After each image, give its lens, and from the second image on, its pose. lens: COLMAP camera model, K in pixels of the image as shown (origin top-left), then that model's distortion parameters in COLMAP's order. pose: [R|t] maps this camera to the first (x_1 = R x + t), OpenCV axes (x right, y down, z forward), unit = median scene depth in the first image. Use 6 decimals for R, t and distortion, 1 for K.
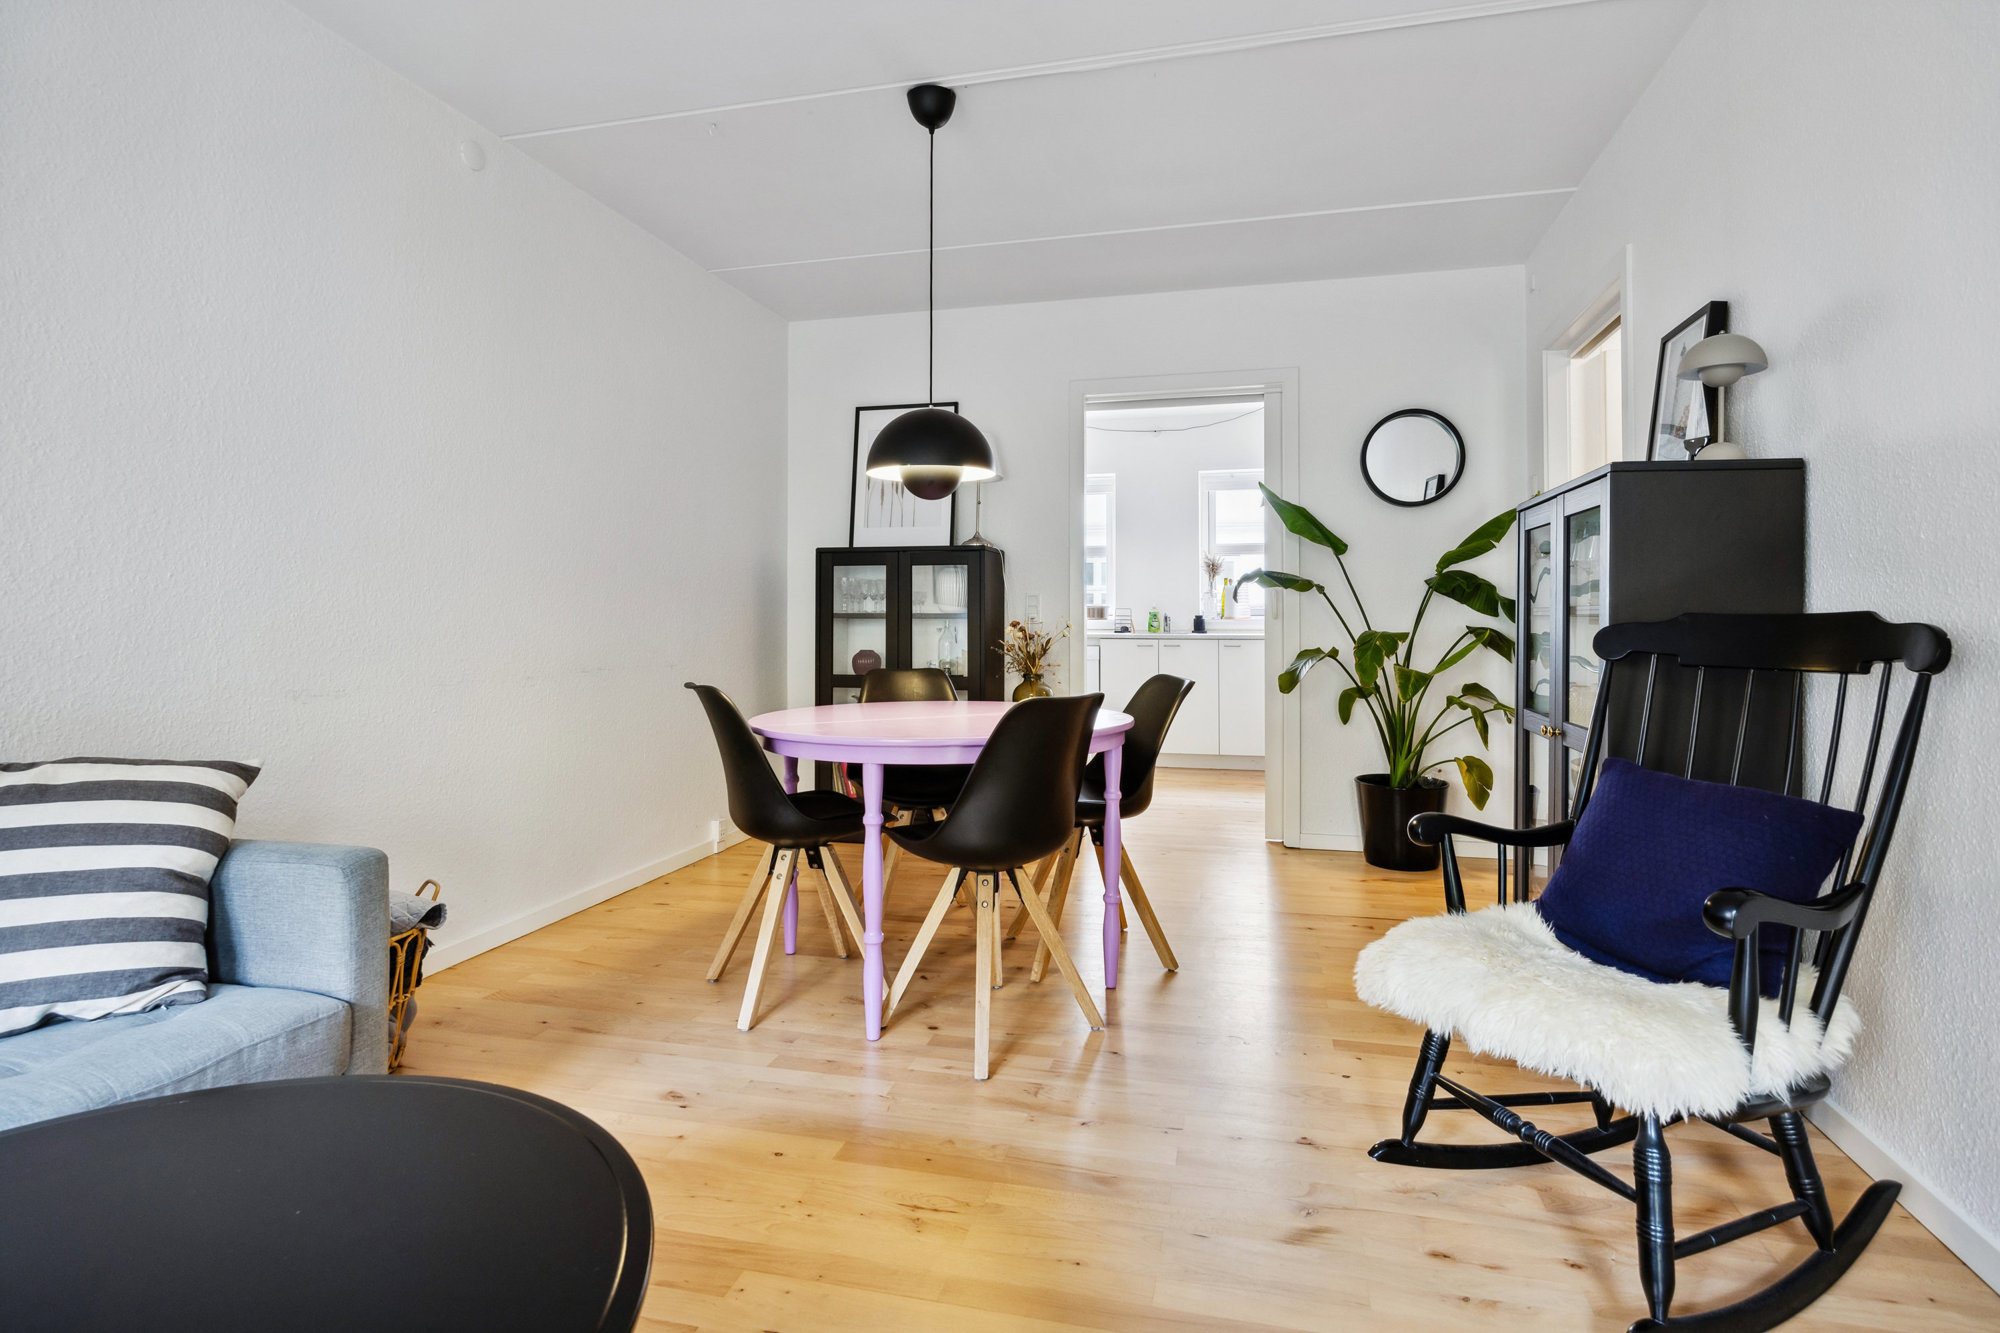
lens RADIAL K [[976.0, 0, 1001.2], [0, 976.0, 606.9], [0, 0, 1]] dist [-0.000183, -0.000047]
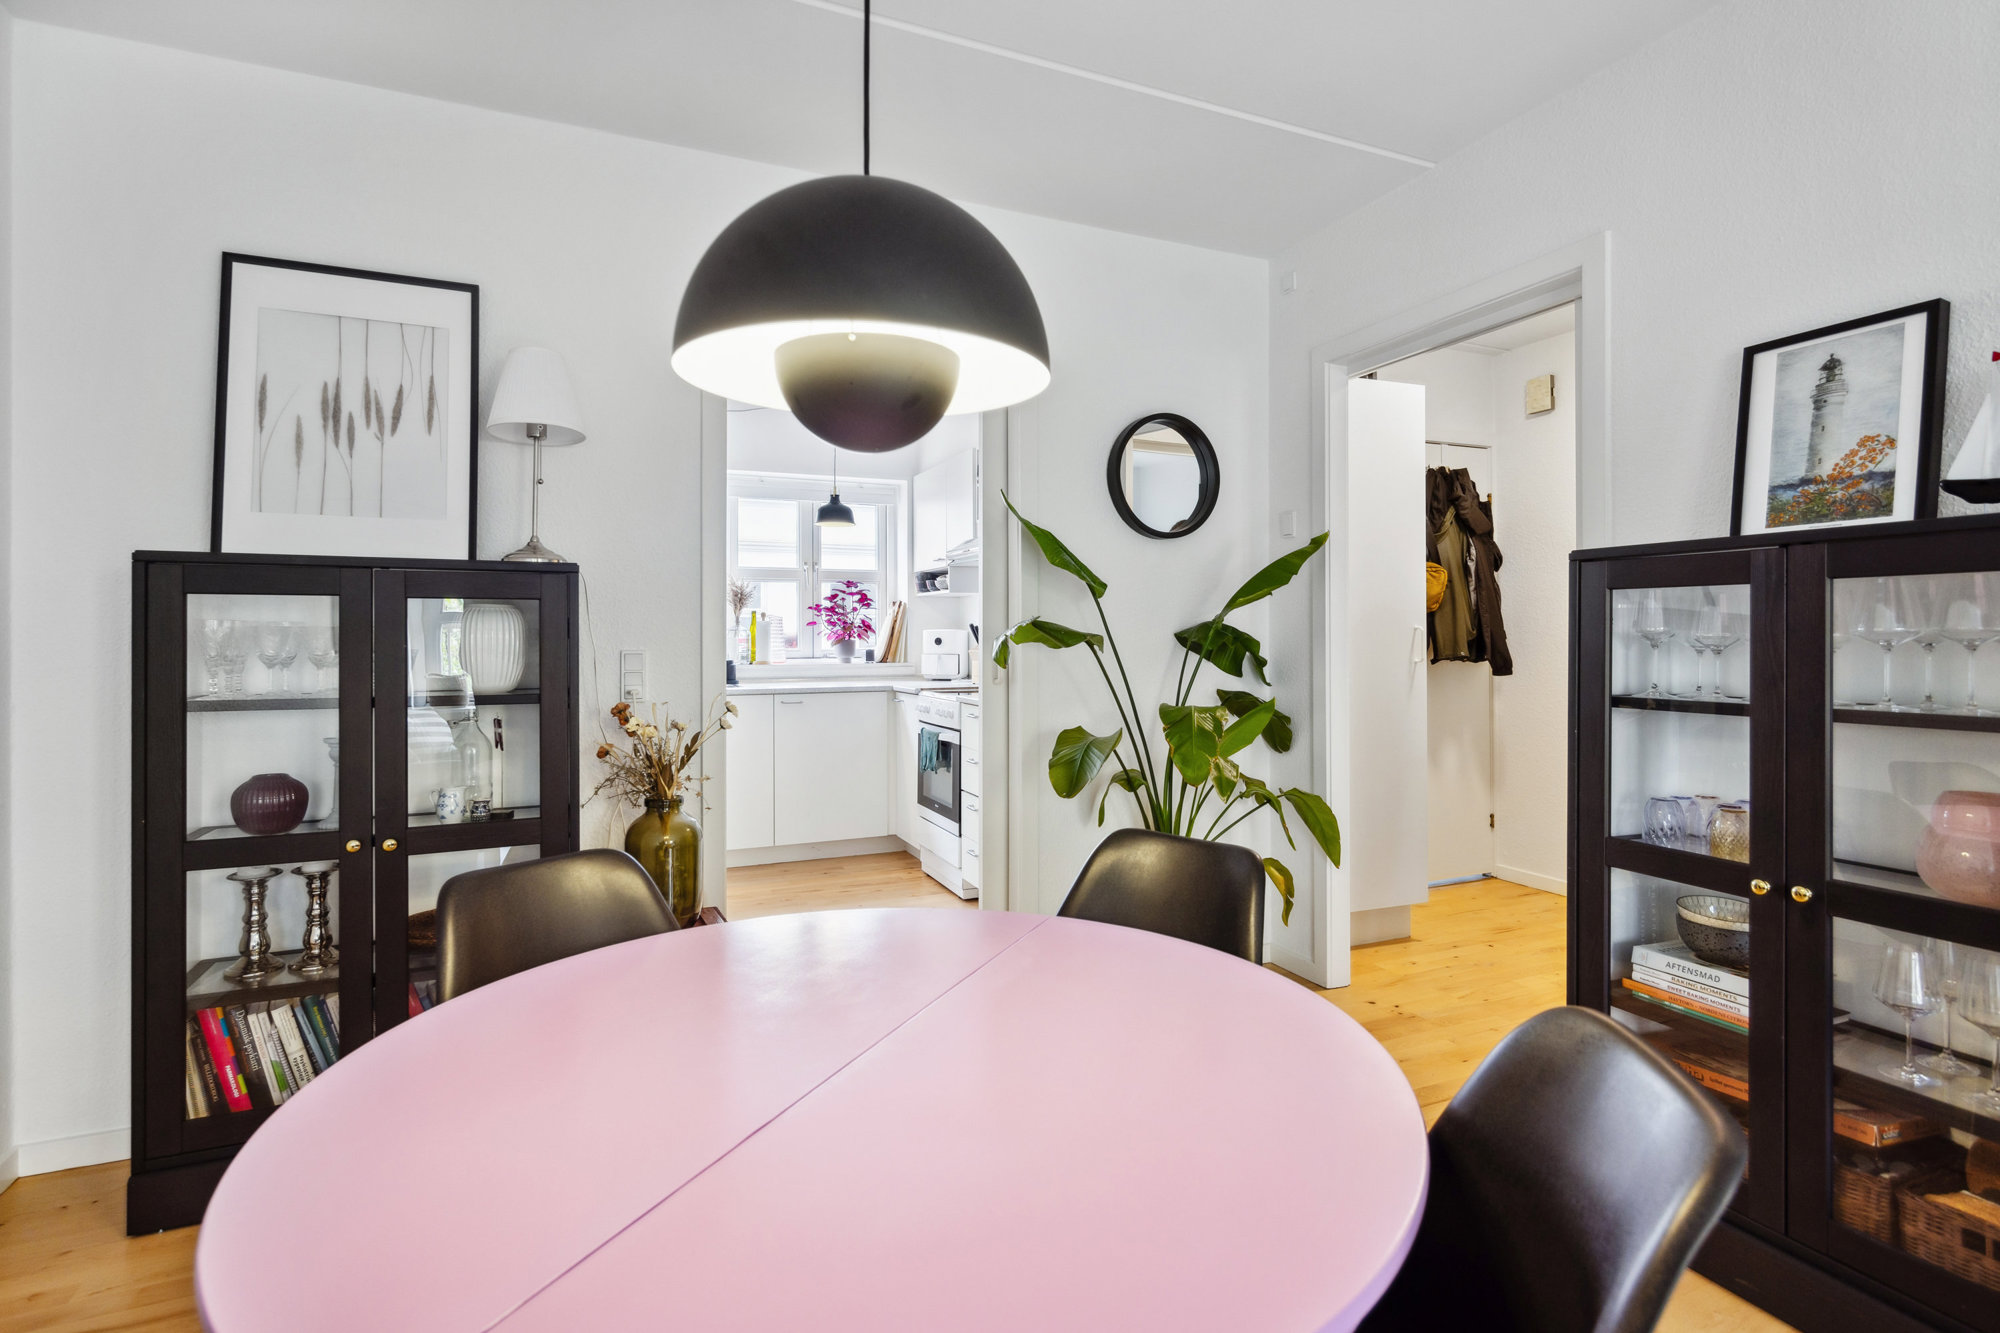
lens RADIAL K [[976.0, 0, 1005.4], [0, 976.0, 645.9], [0, 0, 1]] dist [-0.000183, -0.000047]
pose [[0.785763, -0.007246, 0.618486, -0.237982], [-0.005043, 0.999823, 0.018121, -0.043159], [-0.618508, -0.017358, 0.785587, 0.652200]]
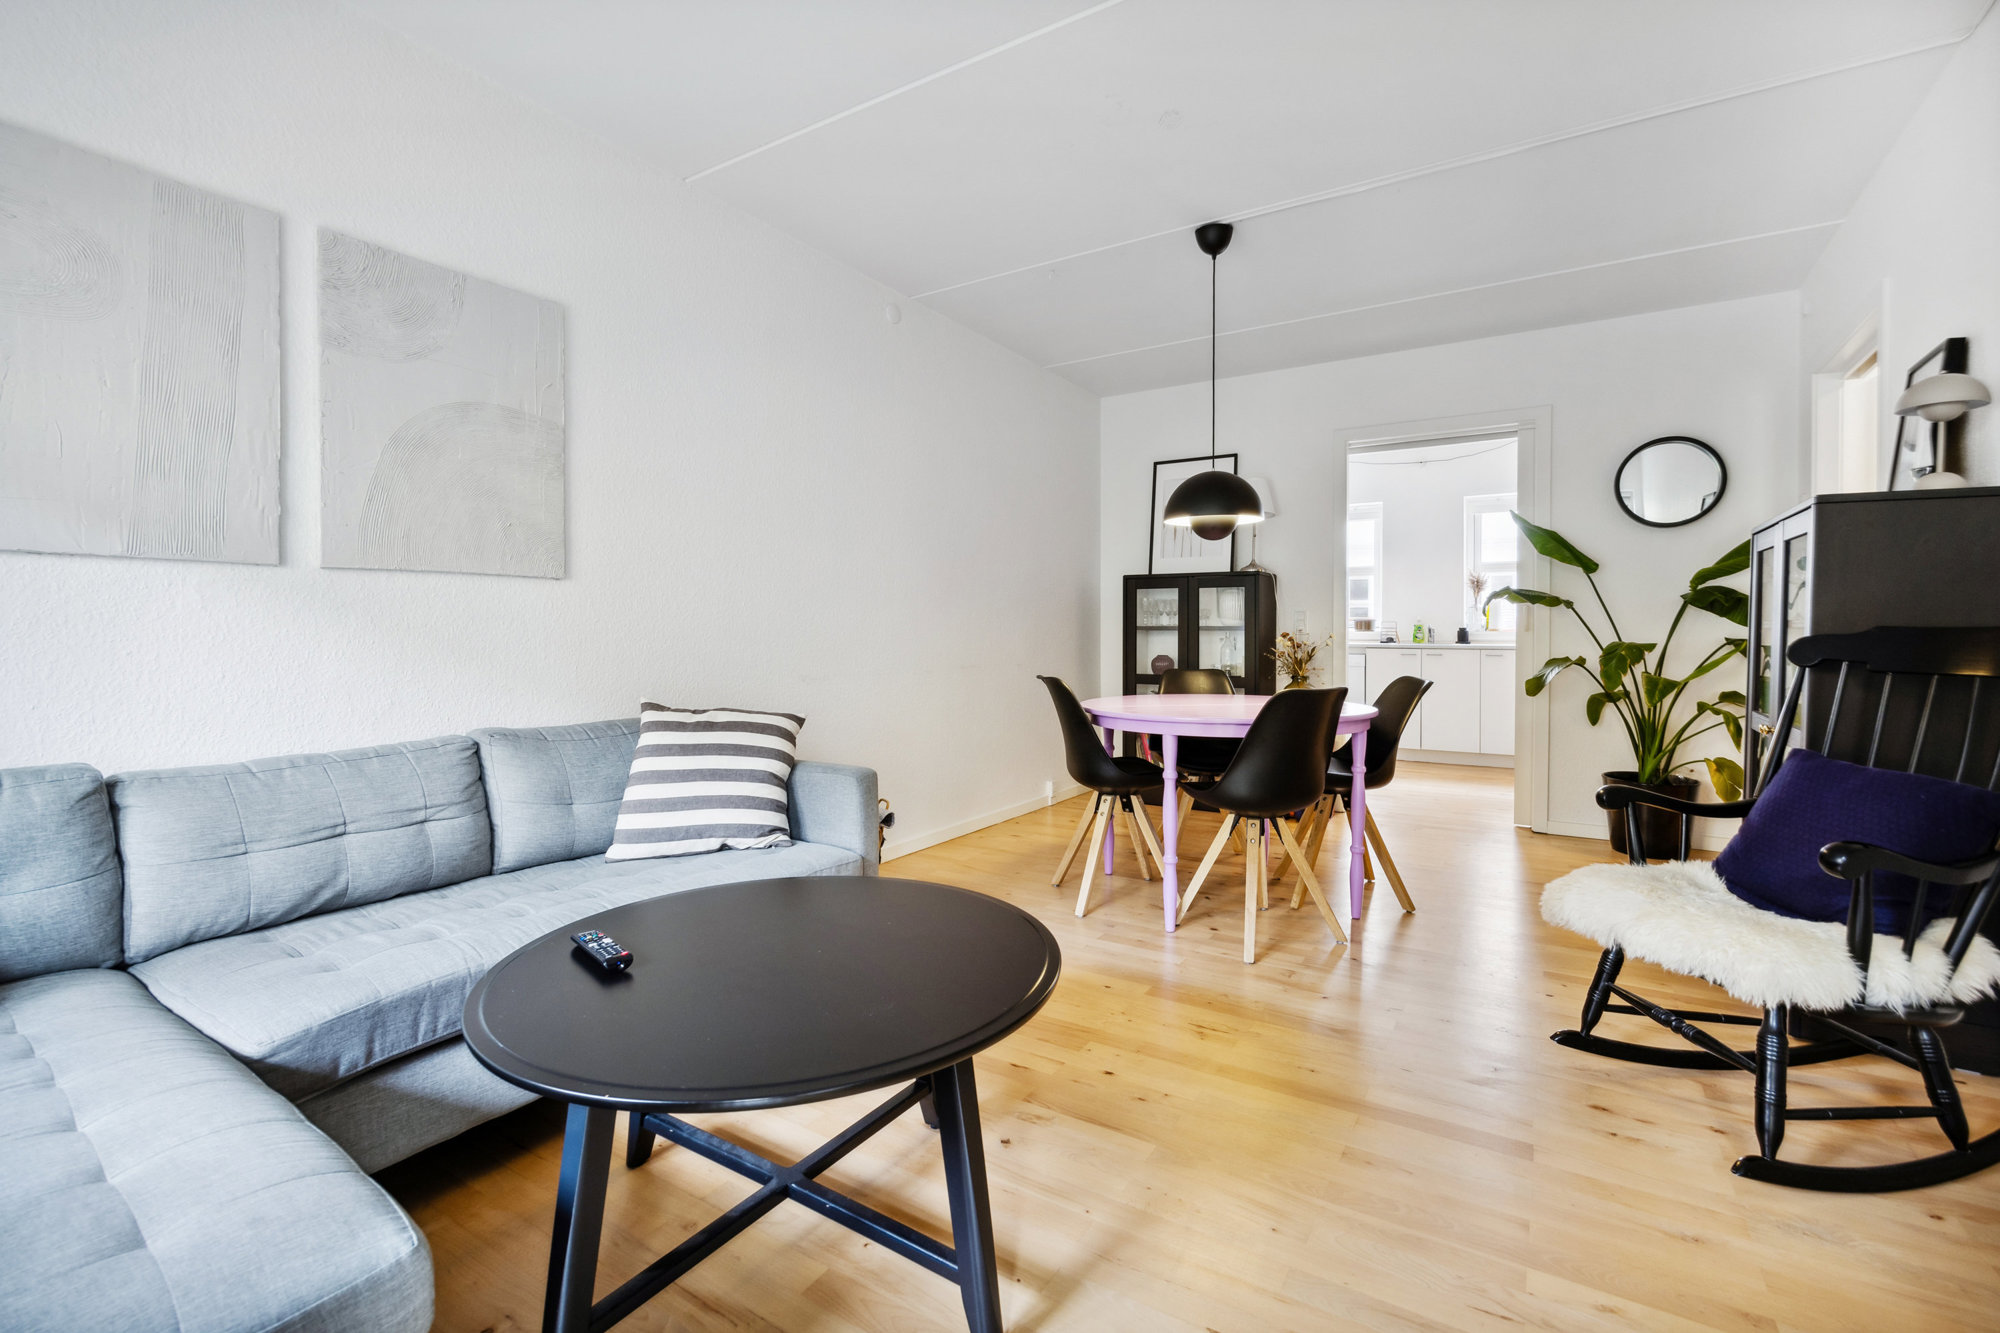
lens RADIAL K [[850.2, 0, 1020.2], [0, 850.2, 633.8], [0, 0, 1]] dist [-0.001305, -0.000409]
pose [[0.955561, 0.002150, -0.294785, 0.016674], [0.002650, 0.999870, 0.015884, -0.002337], [0.294781, -0.015960, 0.955431, -0.168764]]
